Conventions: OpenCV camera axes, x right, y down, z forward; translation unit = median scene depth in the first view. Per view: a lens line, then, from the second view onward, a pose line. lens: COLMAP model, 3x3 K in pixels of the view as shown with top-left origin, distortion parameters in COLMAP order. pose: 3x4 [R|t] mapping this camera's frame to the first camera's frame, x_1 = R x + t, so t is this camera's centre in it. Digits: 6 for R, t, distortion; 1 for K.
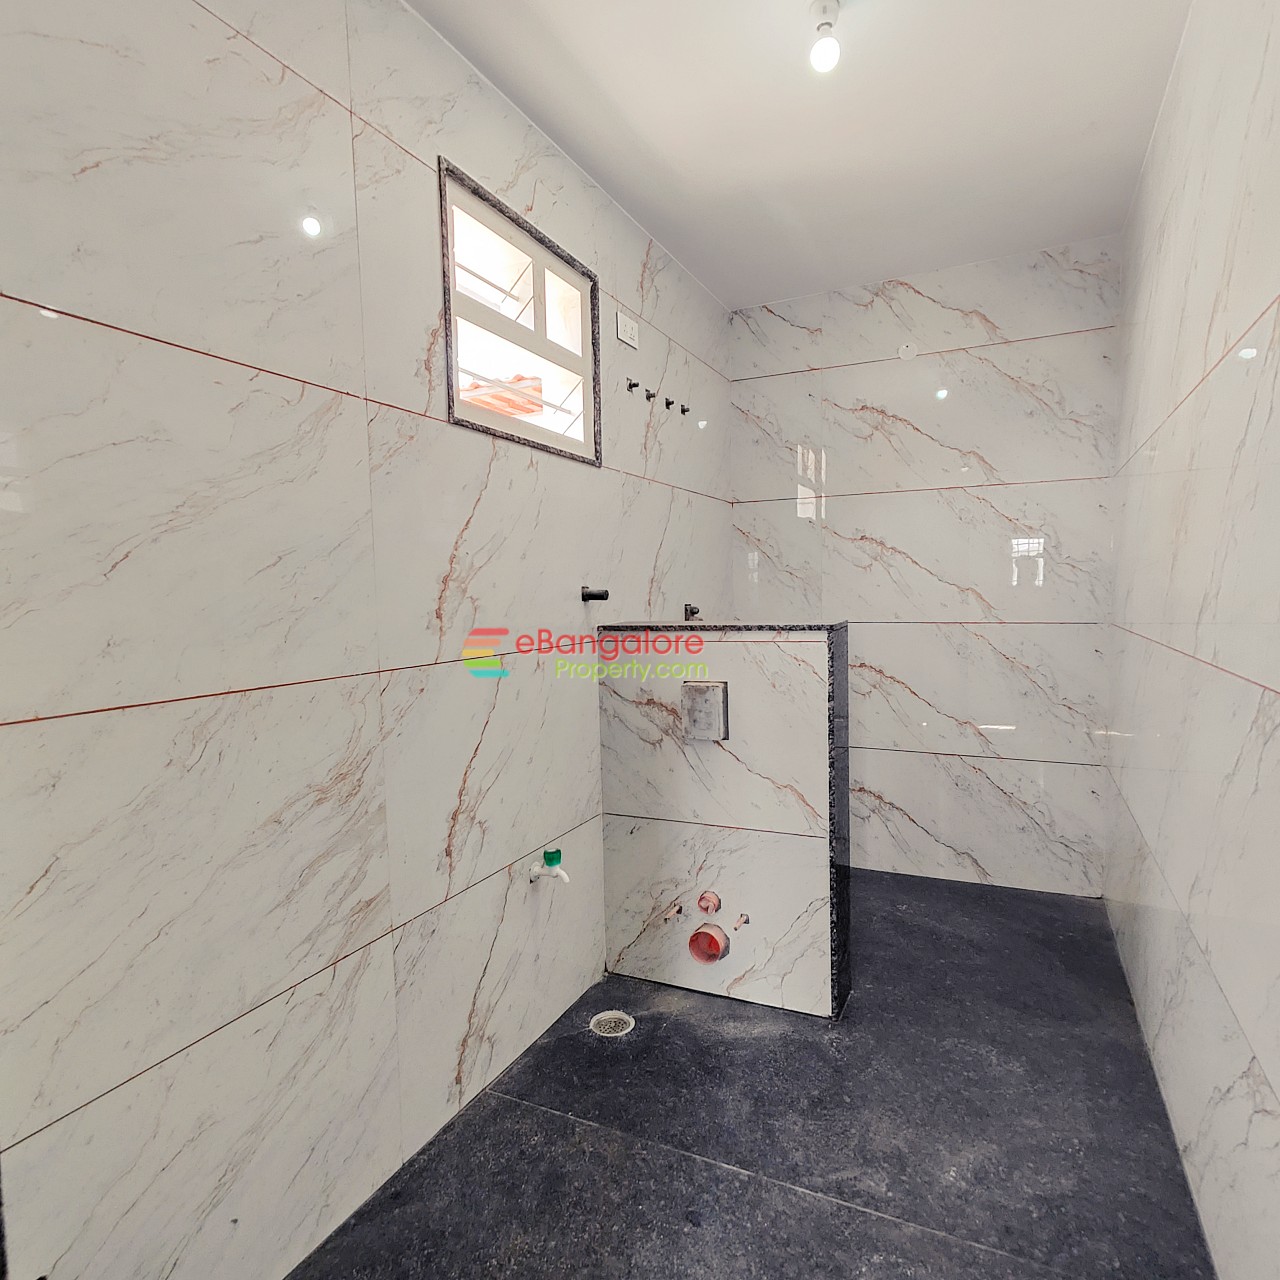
lens RADIAL K [[754.0, 0, 650.9], [0, 754.0, 637.4], [0, 0, 1]] dist [0.008545, -0.000277]
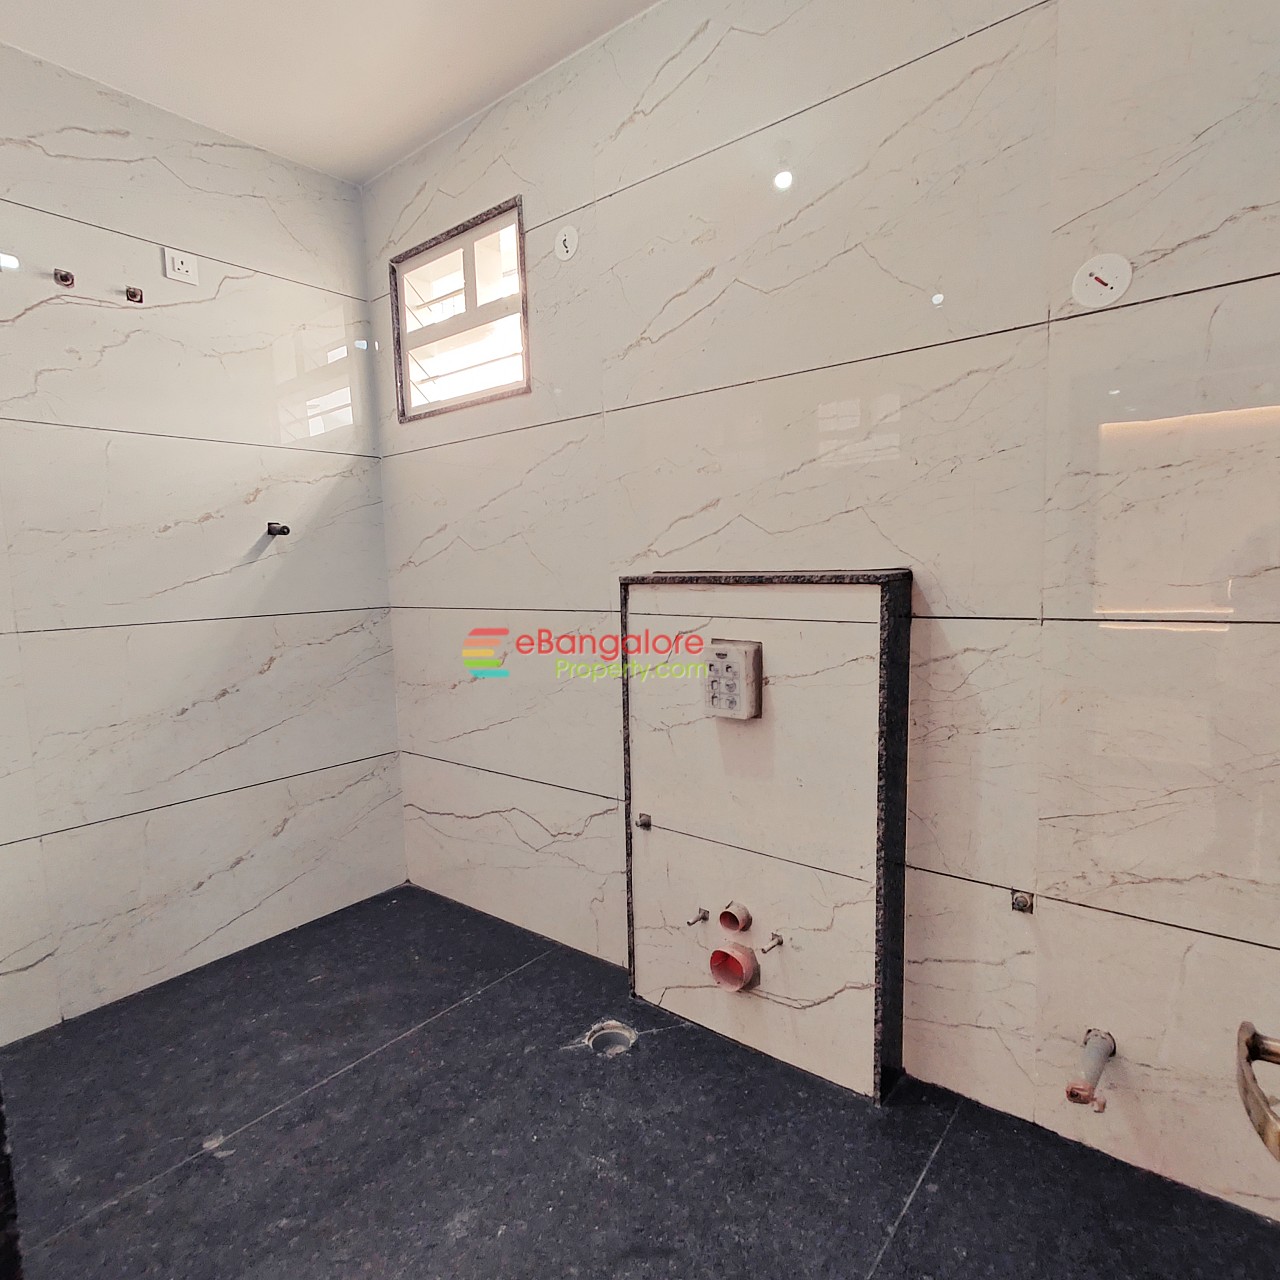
lens RADIAL K [[747.2, 0, 640.0], [0, 747.2, 640.0], [0, 0, 1]] dist [0.005283, 0.002443]
pose [[-0.231324, 0.120215, -0.965421, 0.926026], [-0.037724, 0.990482, 0.132375, -0.044186], [0.972145, 0.067041, -0.224587, 1.441734]]
